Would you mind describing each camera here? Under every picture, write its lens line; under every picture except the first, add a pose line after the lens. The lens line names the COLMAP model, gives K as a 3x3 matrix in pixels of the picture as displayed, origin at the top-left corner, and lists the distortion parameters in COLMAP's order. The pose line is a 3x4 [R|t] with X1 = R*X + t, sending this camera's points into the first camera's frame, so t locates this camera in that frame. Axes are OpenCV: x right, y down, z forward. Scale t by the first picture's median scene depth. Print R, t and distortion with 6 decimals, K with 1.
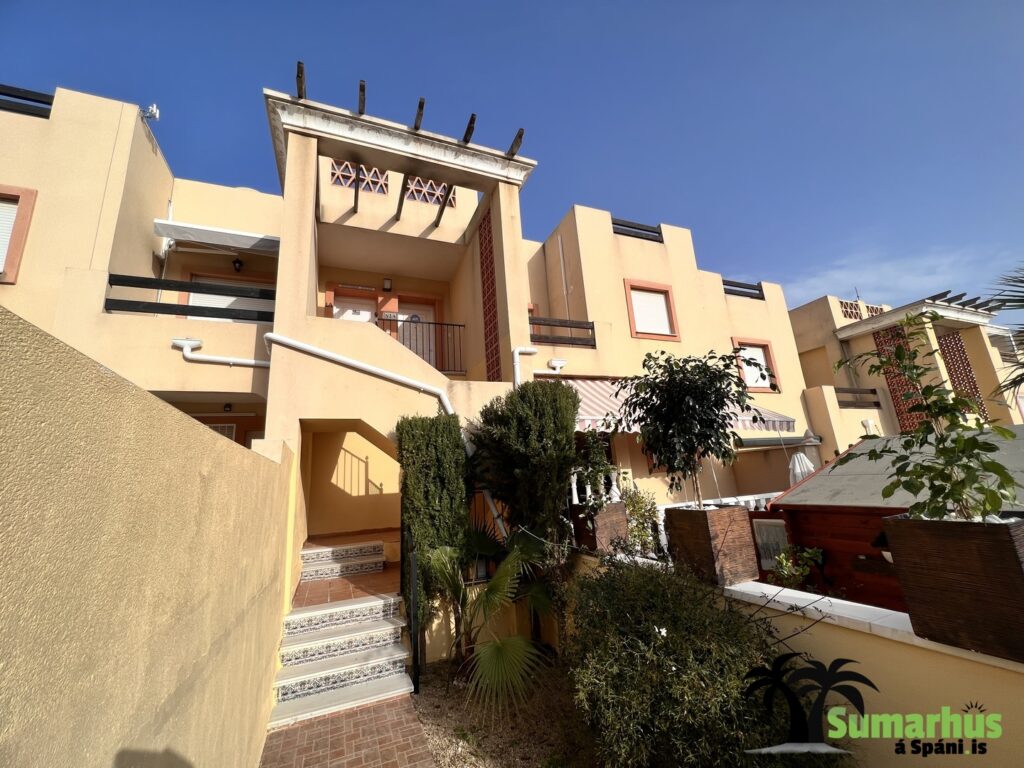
lens RADIAL K [[410.2, 0, 513.4], [0, 410.2, 381.6], [0, 0, 1]] dist [0.003080, -0.001012]
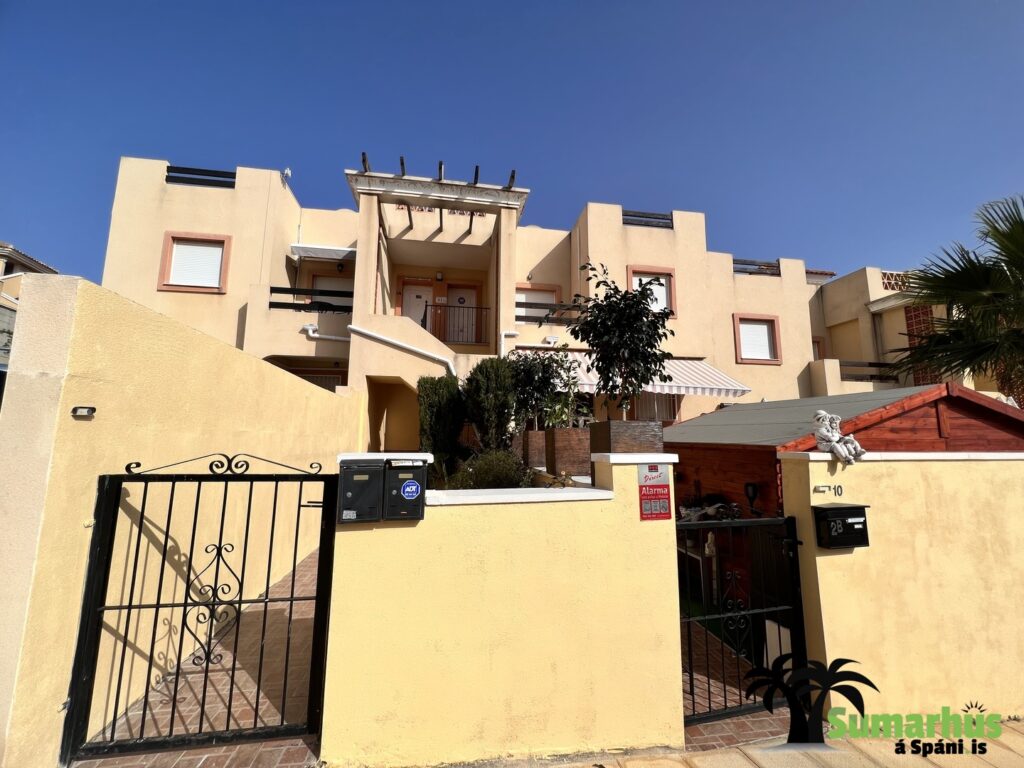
lens RADIAL K [[410.2, 0, 511.2], [0, 410.2, 383.6], [0, 0, 1]] dist [0.003080, -0.001012]
pose [[0.971147, 0.043758, -0.234431, 0.297906], [-0.016513, 0.993001, 0.116944, -0.054237], [0.237908, -0.109699, 0.965073, -0.331450]]
